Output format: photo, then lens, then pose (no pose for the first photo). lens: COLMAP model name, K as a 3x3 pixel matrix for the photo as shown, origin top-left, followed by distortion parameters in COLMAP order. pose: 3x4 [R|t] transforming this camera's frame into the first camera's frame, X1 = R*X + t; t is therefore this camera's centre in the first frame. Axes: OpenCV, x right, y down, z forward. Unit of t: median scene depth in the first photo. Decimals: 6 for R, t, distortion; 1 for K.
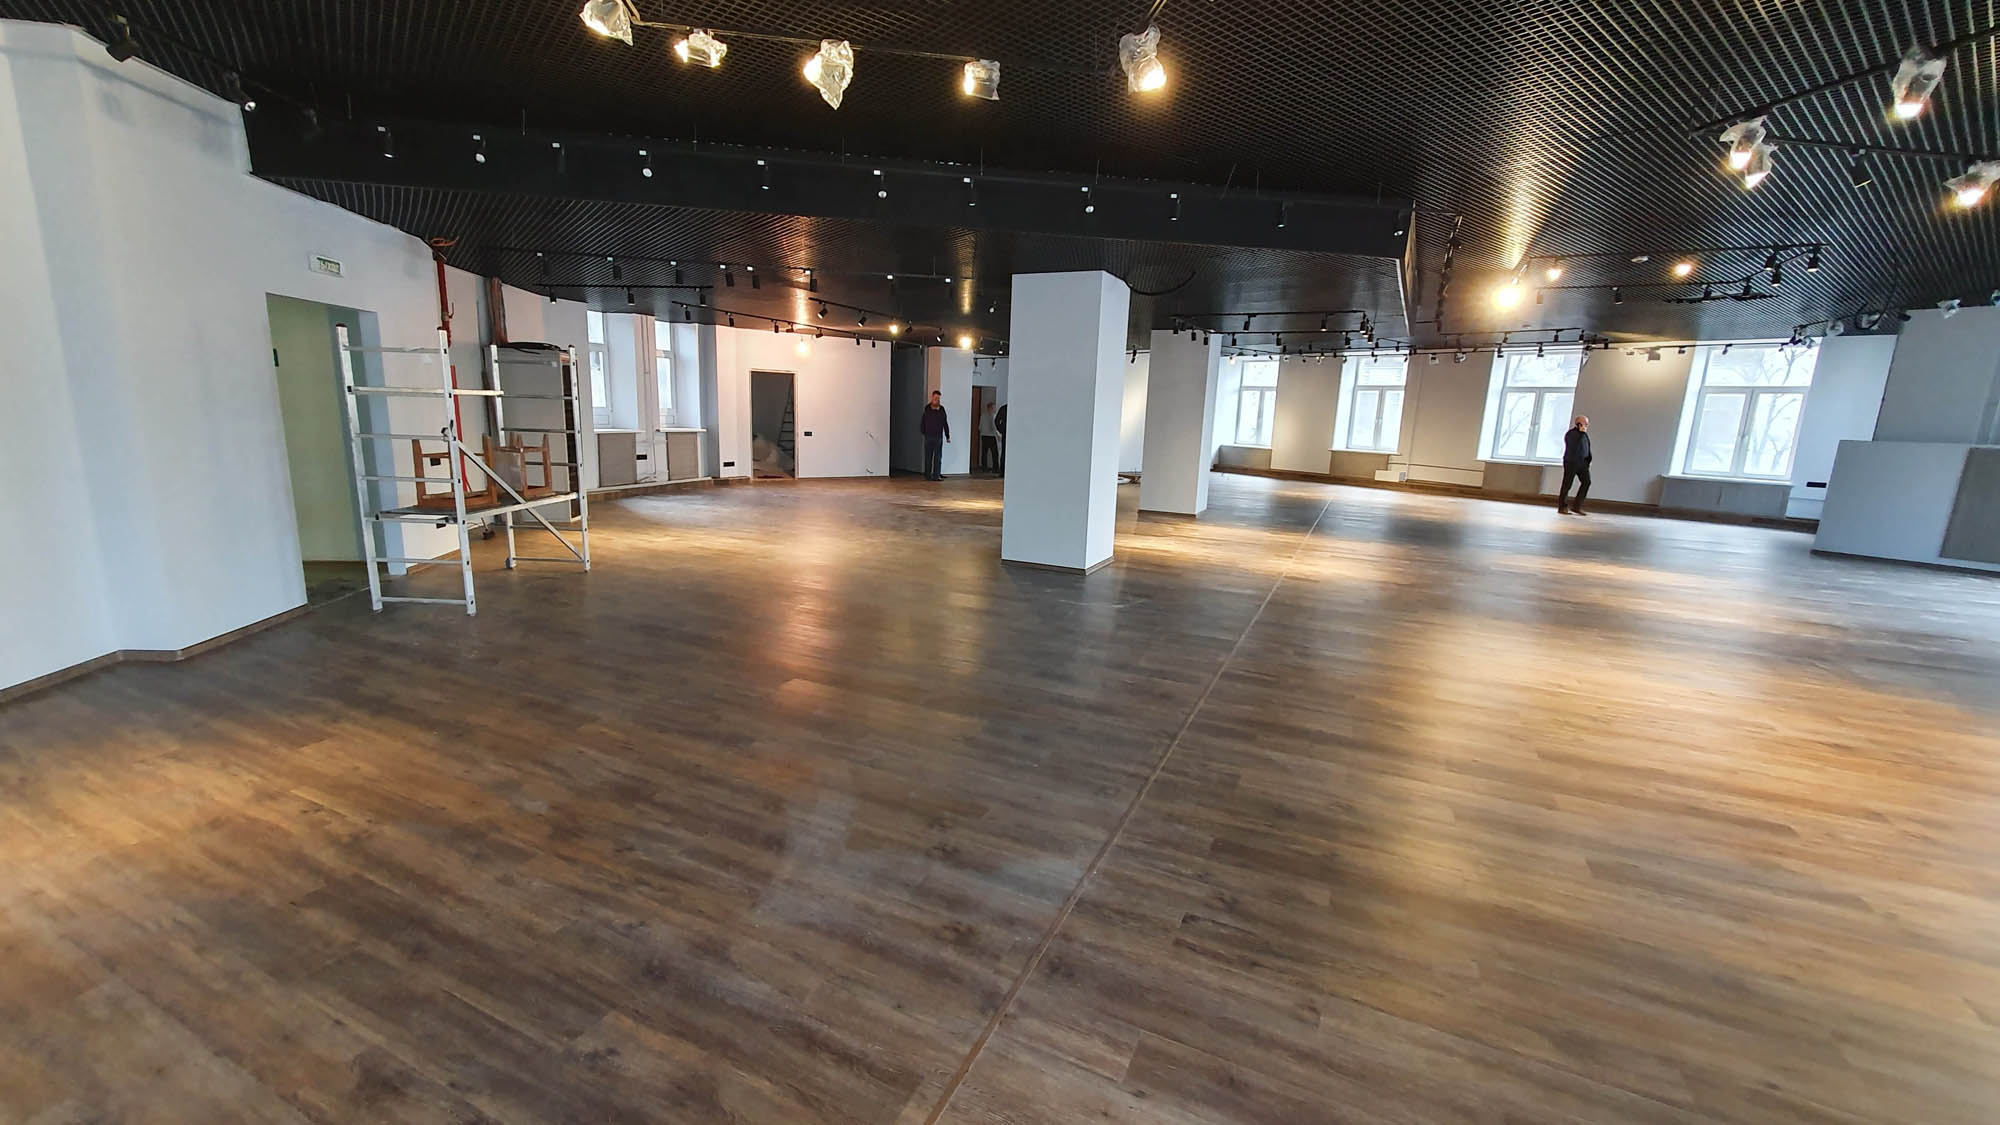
lens RADIAL K [[785.9, 0, 997.6], [0, 785.9, 564.1], [0, 0, 1]] dist [0.001699, -0.000603]
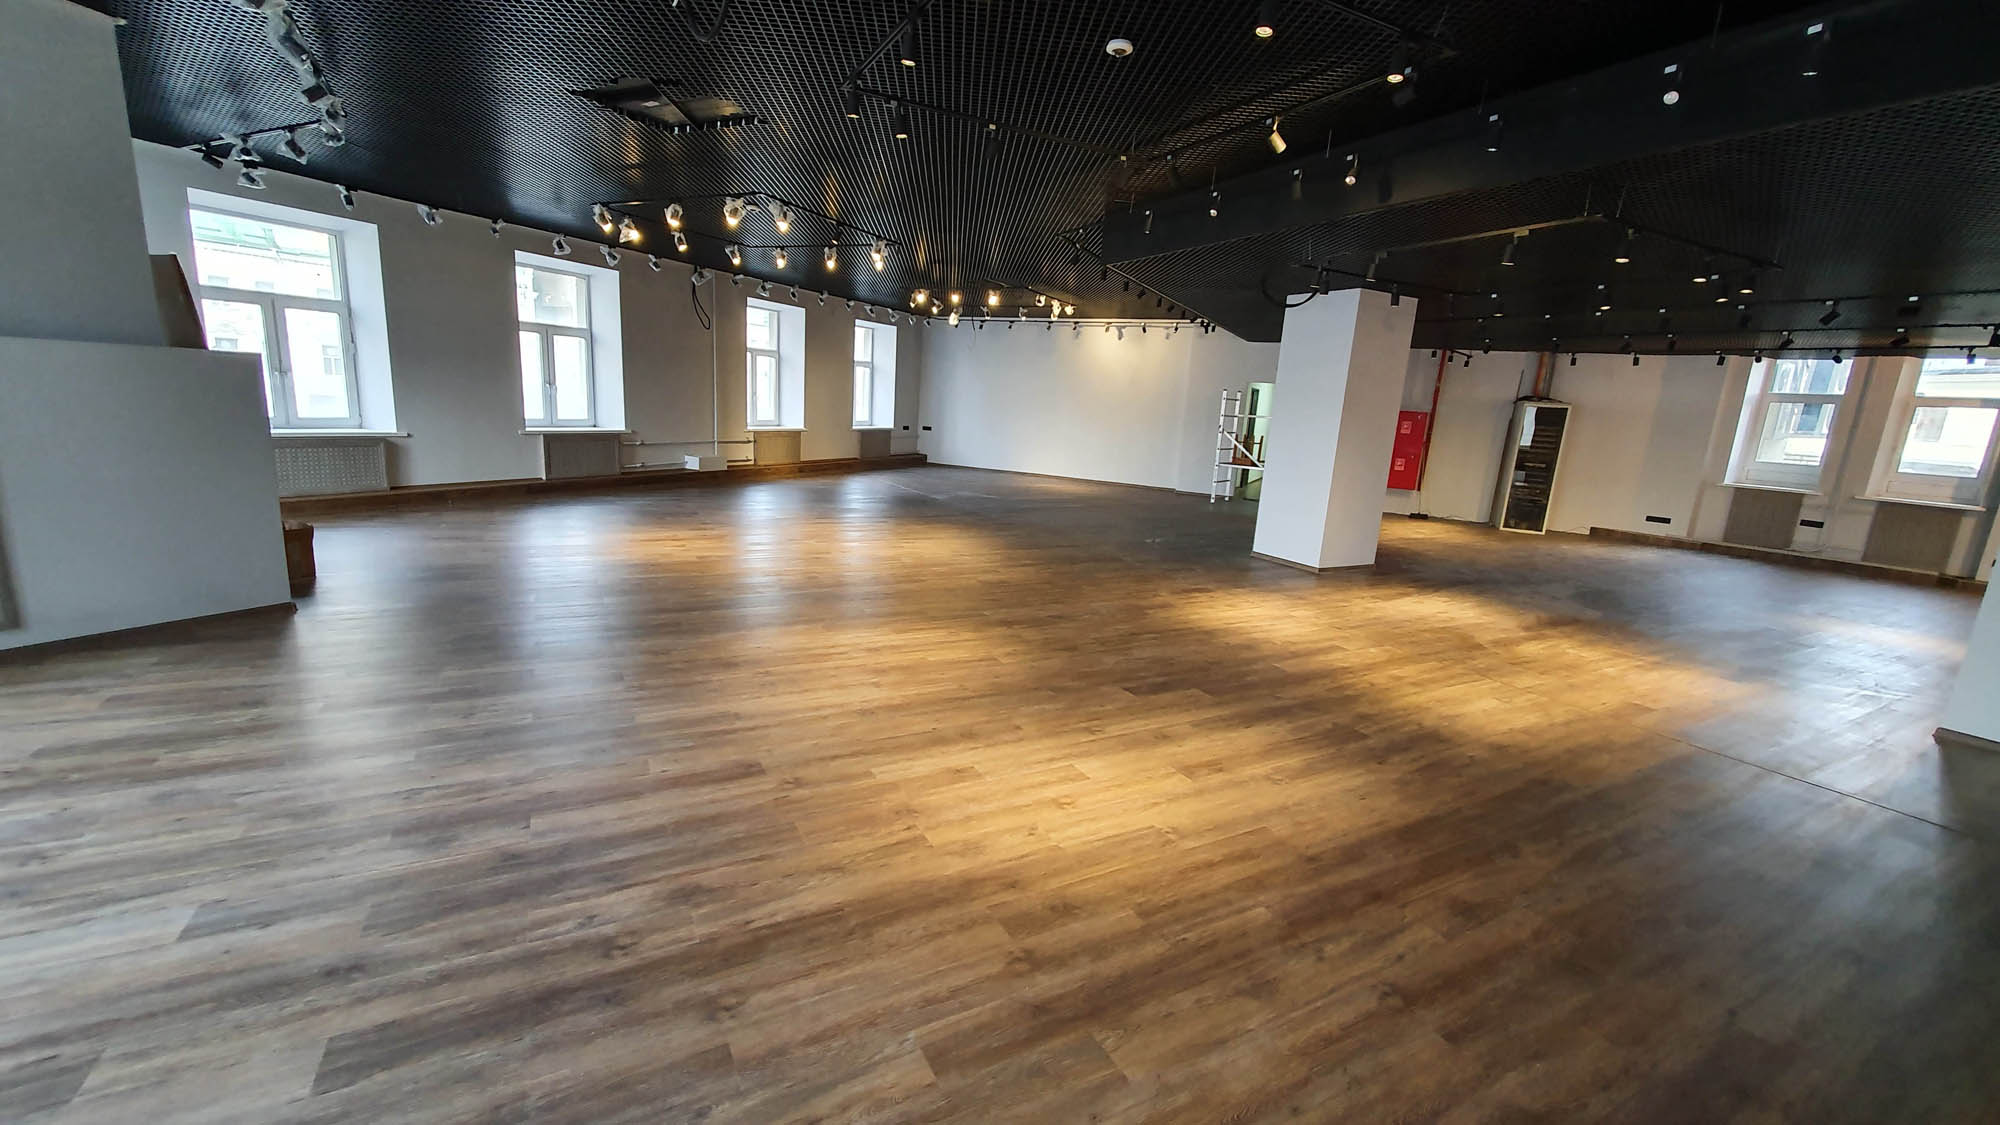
lens RADIAL K [[785.9, 0, 997.6], [0, 785.9, 564.1], [0, 0, 1]] dist [0.001699, -0.000603]
pose [[-0.565703, 0.100156, -0.818504, 0.659378], [-0.242619, 0.928445, 0.281294, -0.107158], [0.788109, 0.357713, -0.500924, 0.659651]]
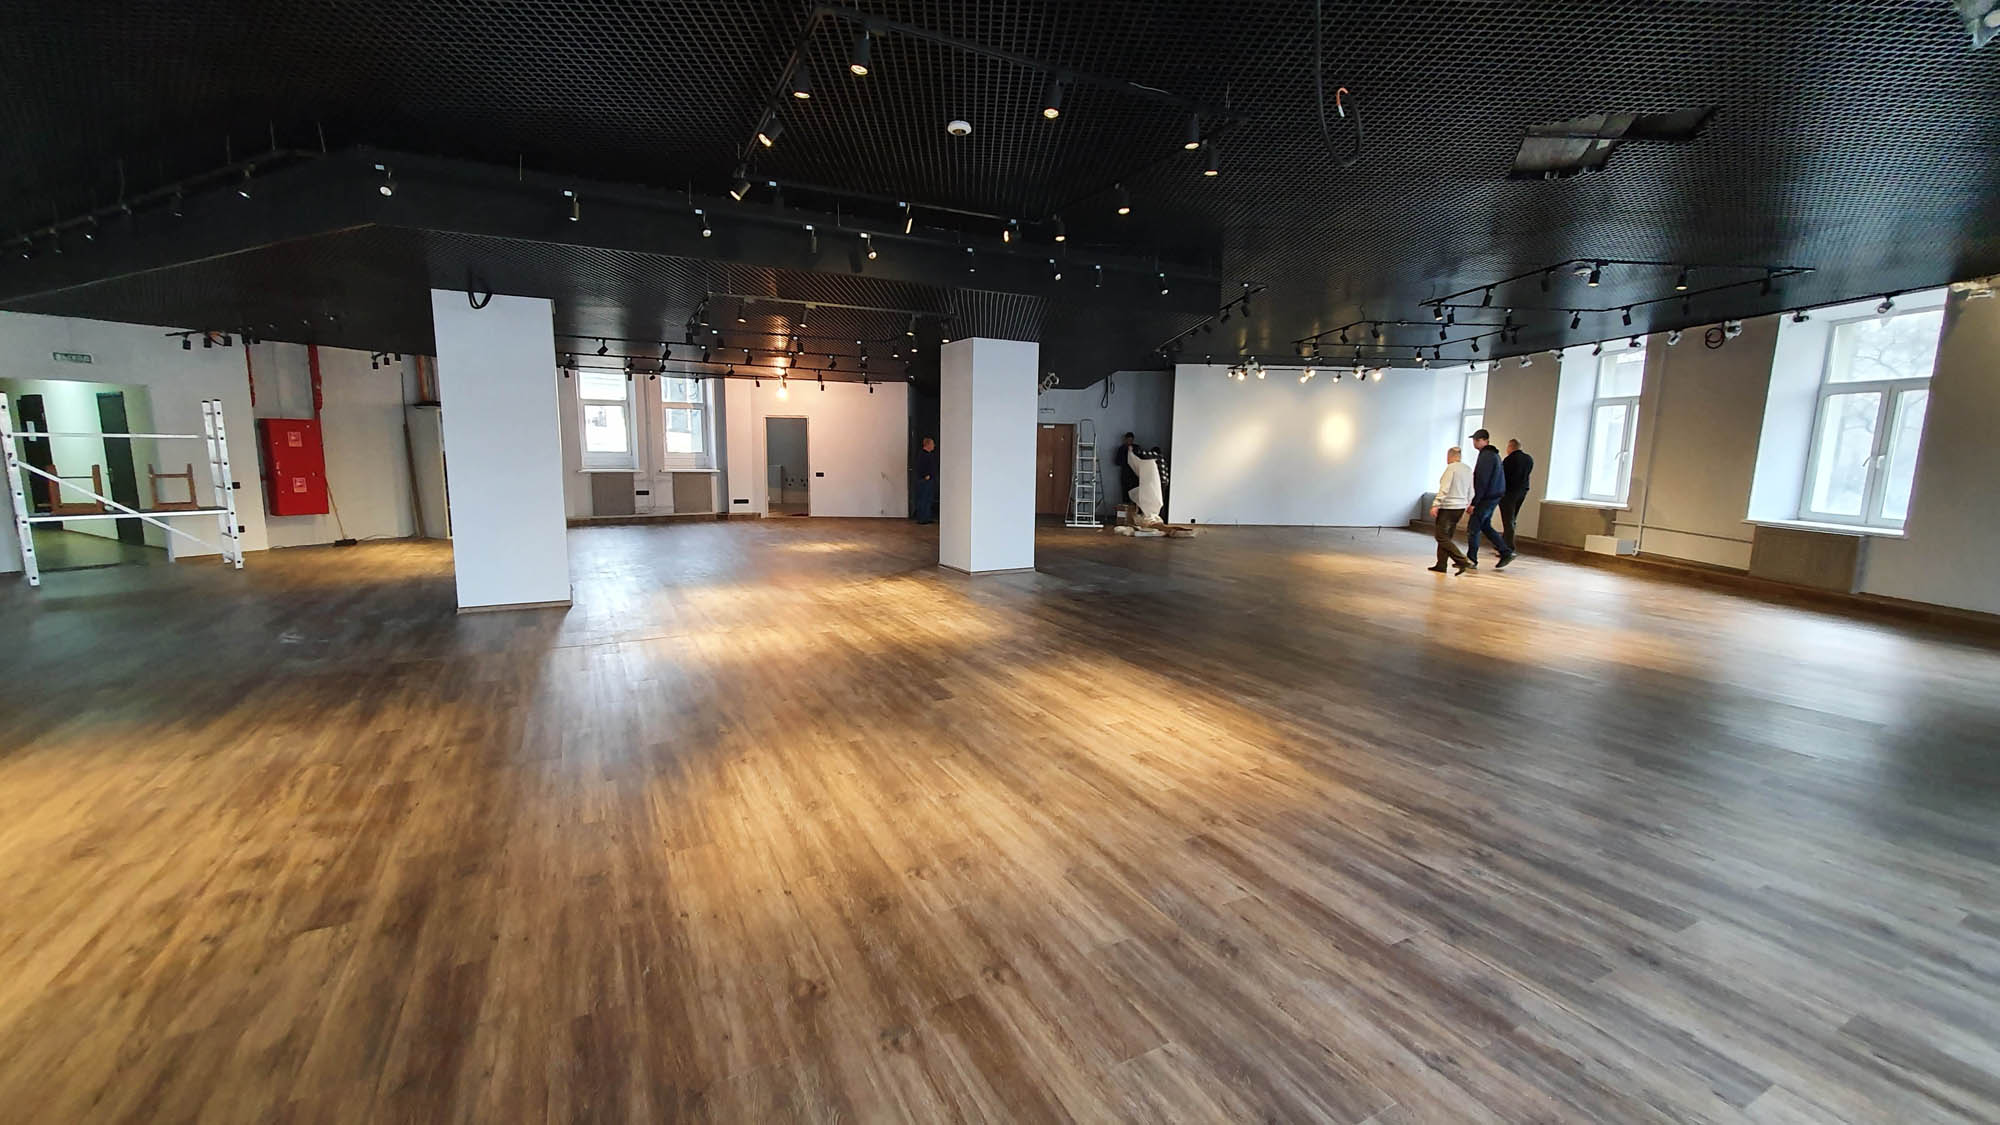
lens RADIAL K [[785.9, 0, 997.6], [0, 785.9, 564.1], [0, 0, 1]] dist [0.001699, -0.000603]
pose [[0.808844, 0.063915, -0.584539, 0.601717], [-0.101434, 0.994339, -0.031633, -0.040684], [0.579209, 0.084878, 0.810748, 0.315618]]
